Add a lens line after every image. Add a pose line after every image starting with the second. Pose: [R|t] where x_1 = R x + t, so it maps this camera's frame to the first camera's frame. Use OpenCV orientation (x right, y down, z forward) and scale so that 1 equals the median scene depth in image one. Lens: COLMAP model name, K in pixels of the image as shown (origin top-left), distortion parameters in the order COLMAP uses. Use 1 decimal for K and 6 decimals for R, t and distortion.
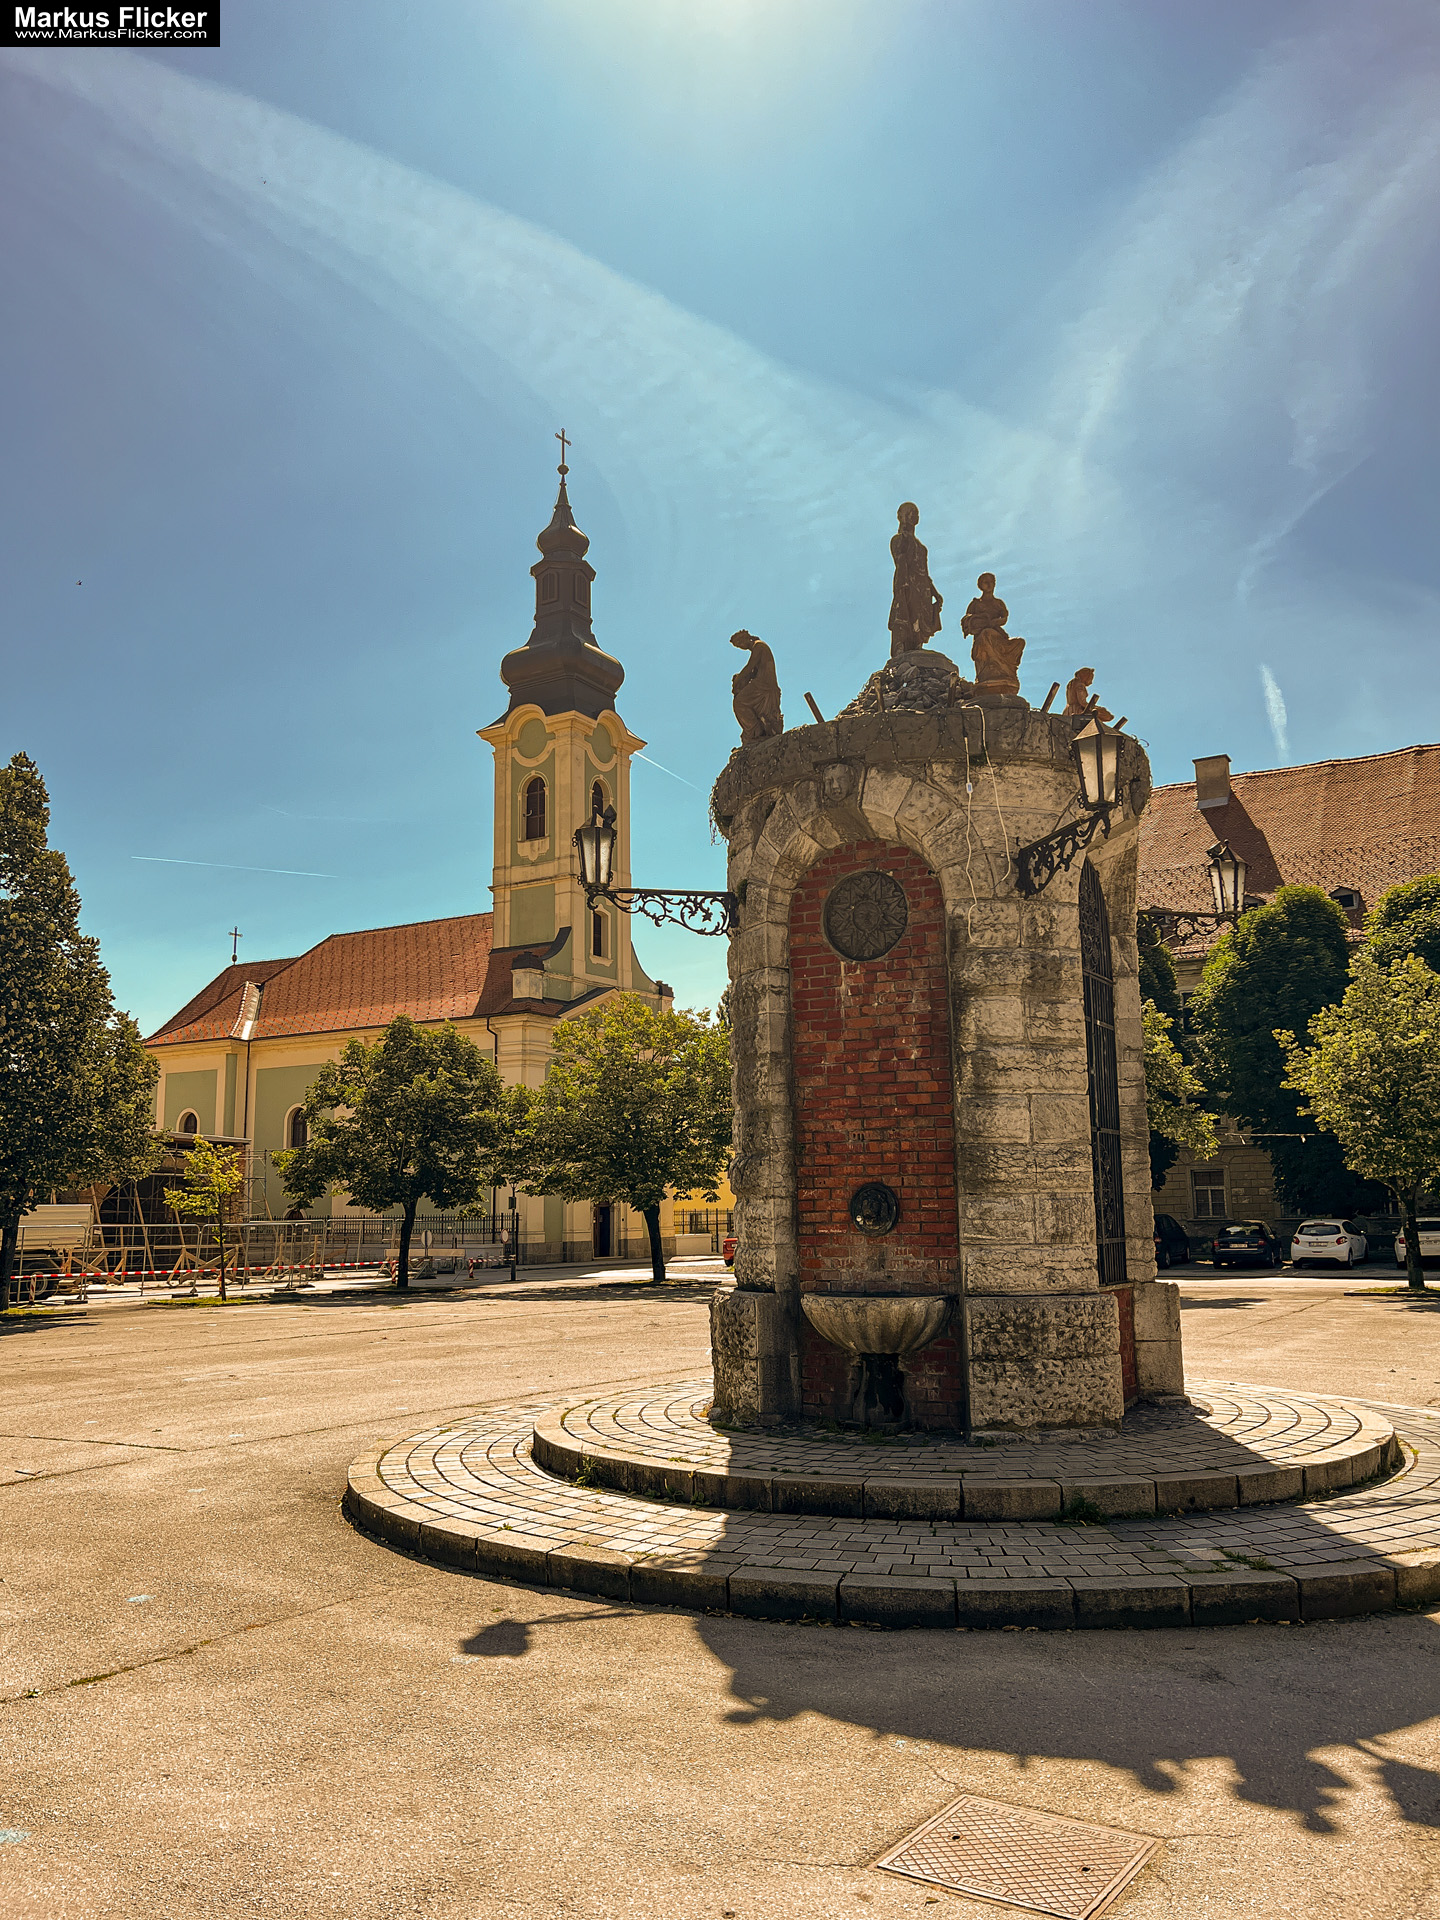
lens RADIAL K [[1478.6, 0, 722.4], [0, 1478.6, 979.5], [0, 0, 1]] dist [-0.007083, 0.013382]
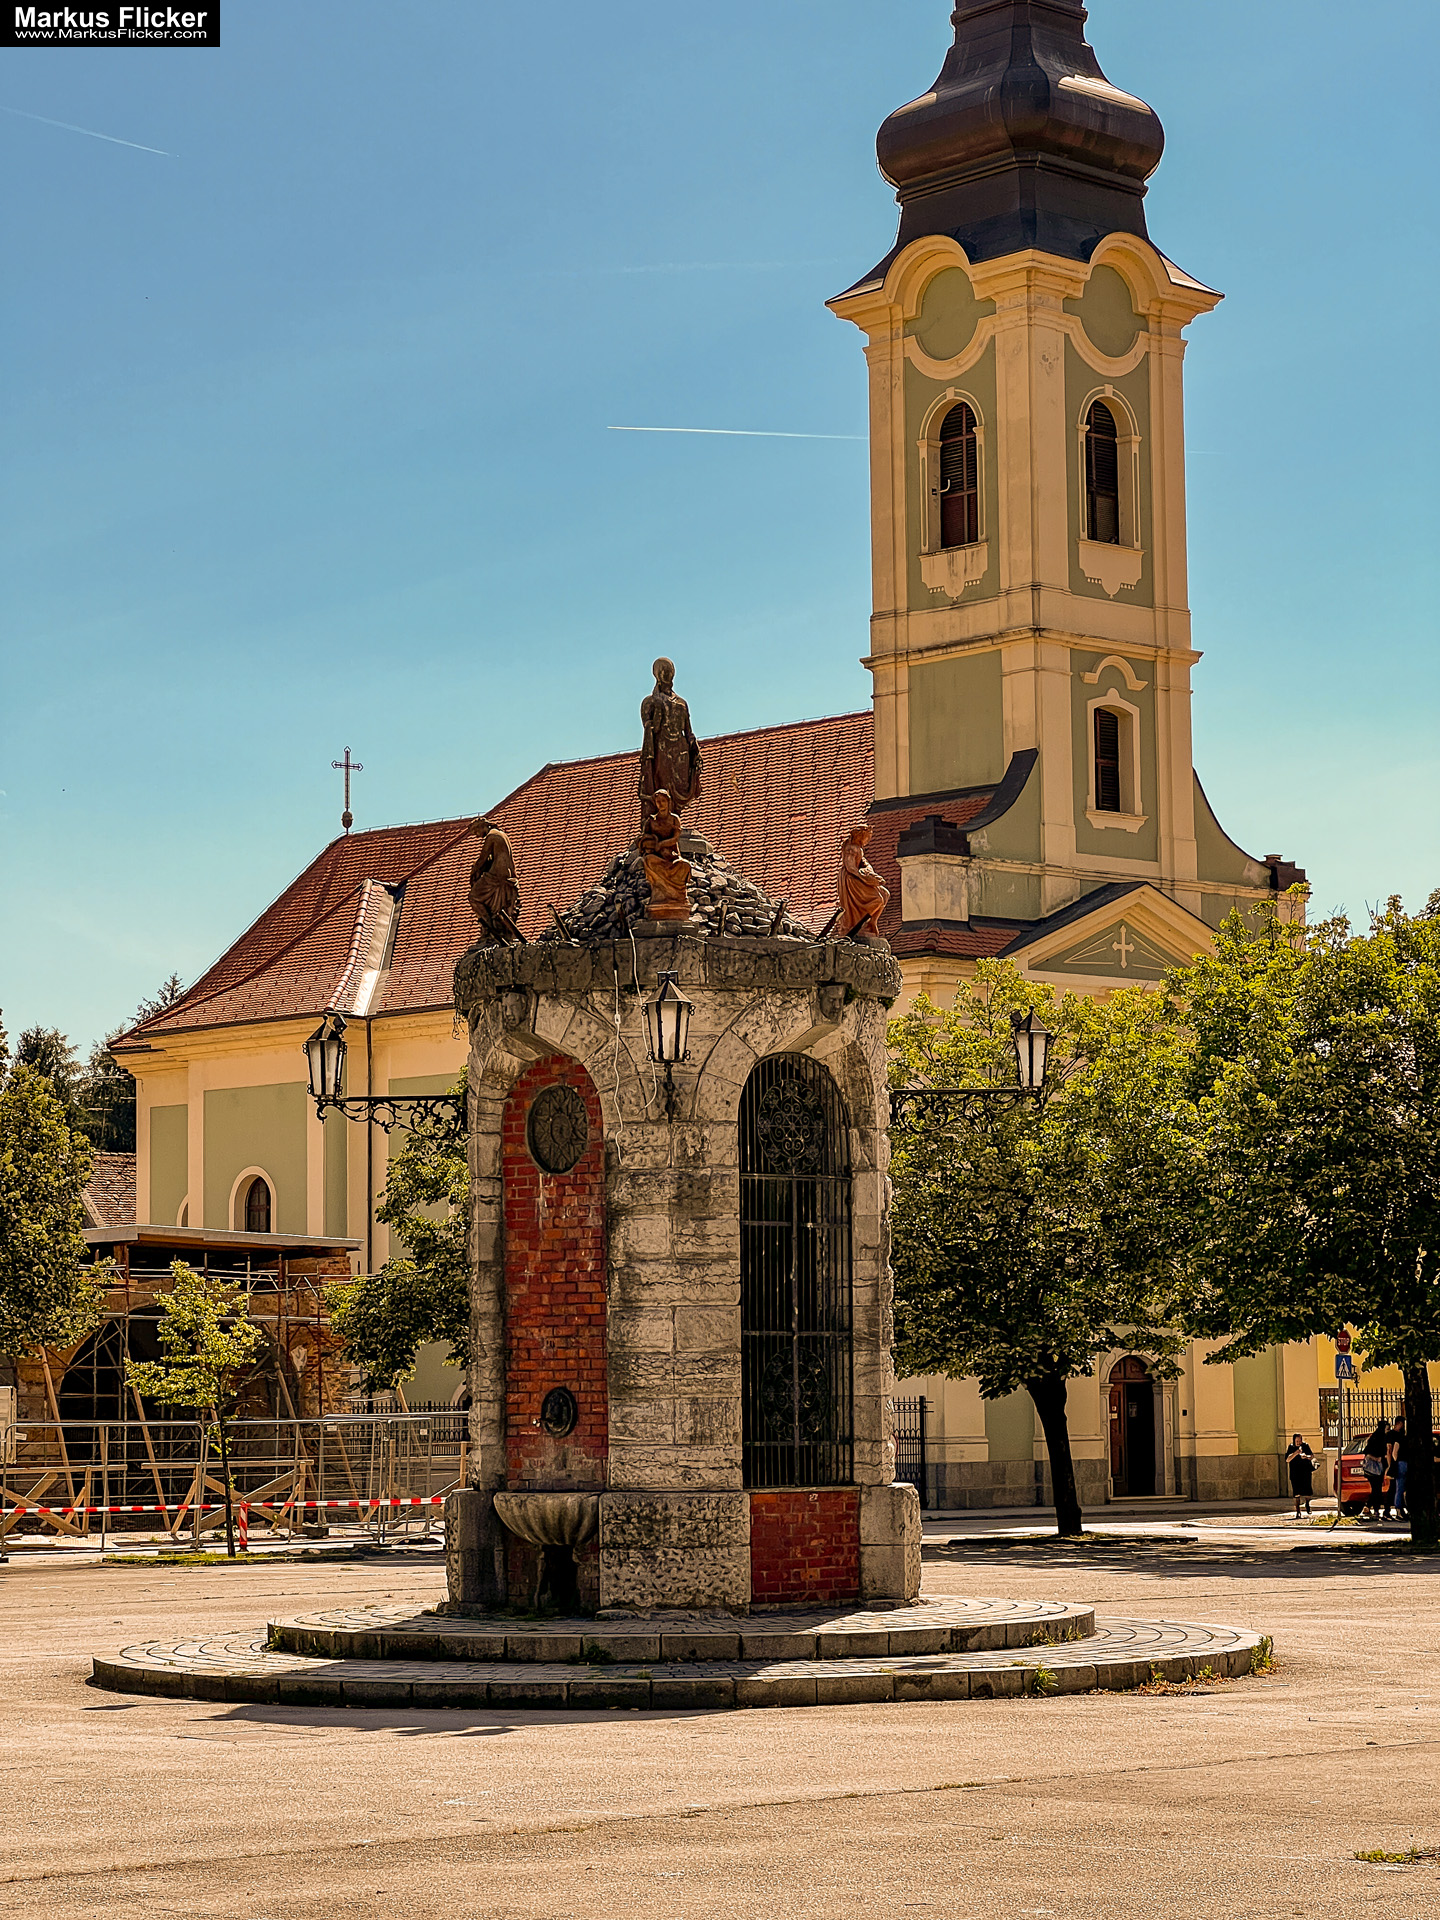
lens RADIAL K [[4292.8, 0, 720.5], [0, 4292.8, 957.2], [0, 0, 1]] dist [0.114140, 0.000000]
pose [[0.964805, -0.025350, -0.261741, 0.919890], [0.040294, 0.997840, 0.051886, -0.290640], [0.259860, -0.060606, 0.963743, -1.714849]]
